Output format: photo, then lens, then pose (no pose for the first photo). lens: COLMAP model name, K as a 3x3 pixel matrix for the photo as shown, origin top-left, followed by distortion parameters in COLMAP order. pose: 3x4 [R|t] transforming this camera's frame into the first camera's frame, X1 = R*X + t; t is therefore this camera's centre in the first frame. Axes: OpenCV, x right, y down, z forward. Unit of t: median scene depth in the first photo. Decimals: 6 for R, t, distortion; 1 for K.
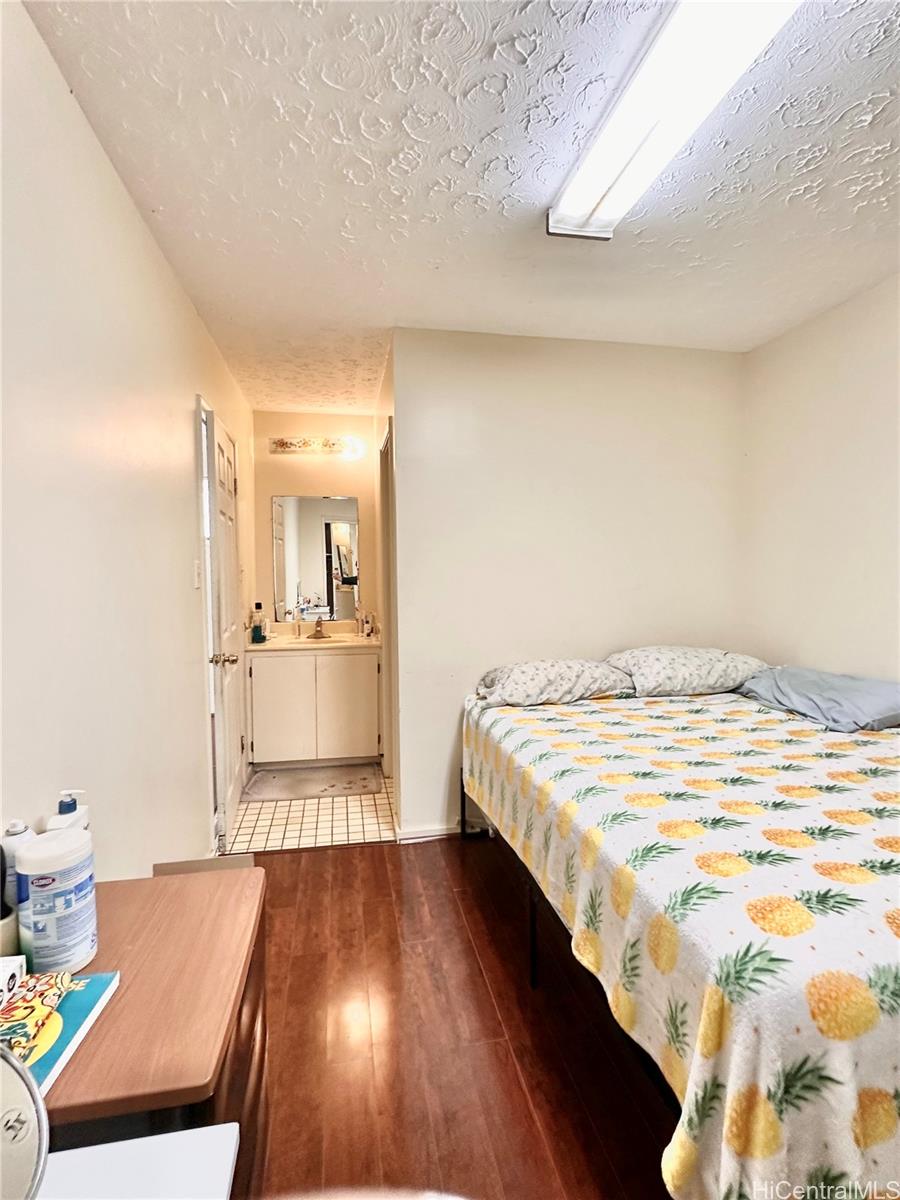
lens RADIAL K [[579.3, 0, 450.0], [0, 579.3, 600.0], [0, 0, 1]] dist [0.000638, 0.000027]
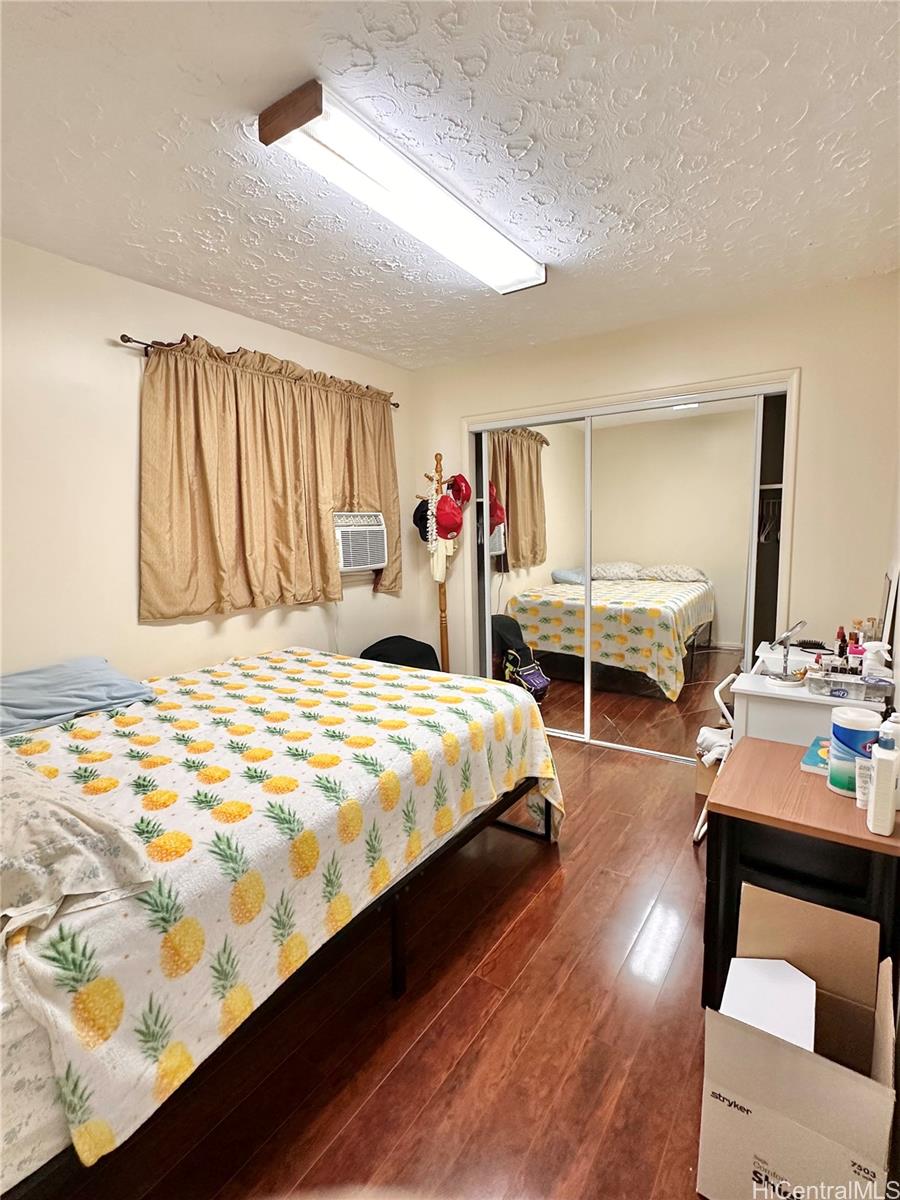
lens RADIAL K [[579.3, 0, 450.0], [0, 579.3, 600.0], [0, 0, 1]] dist [0.000638, 0.000027]
pose [[-0.703506, -0.078507, 0.706340, -0.728949], [0.071119, 0.981114, 0.179880, -0.171877], [-0.707122, 0.176781, -0.684636, 2.035271]]
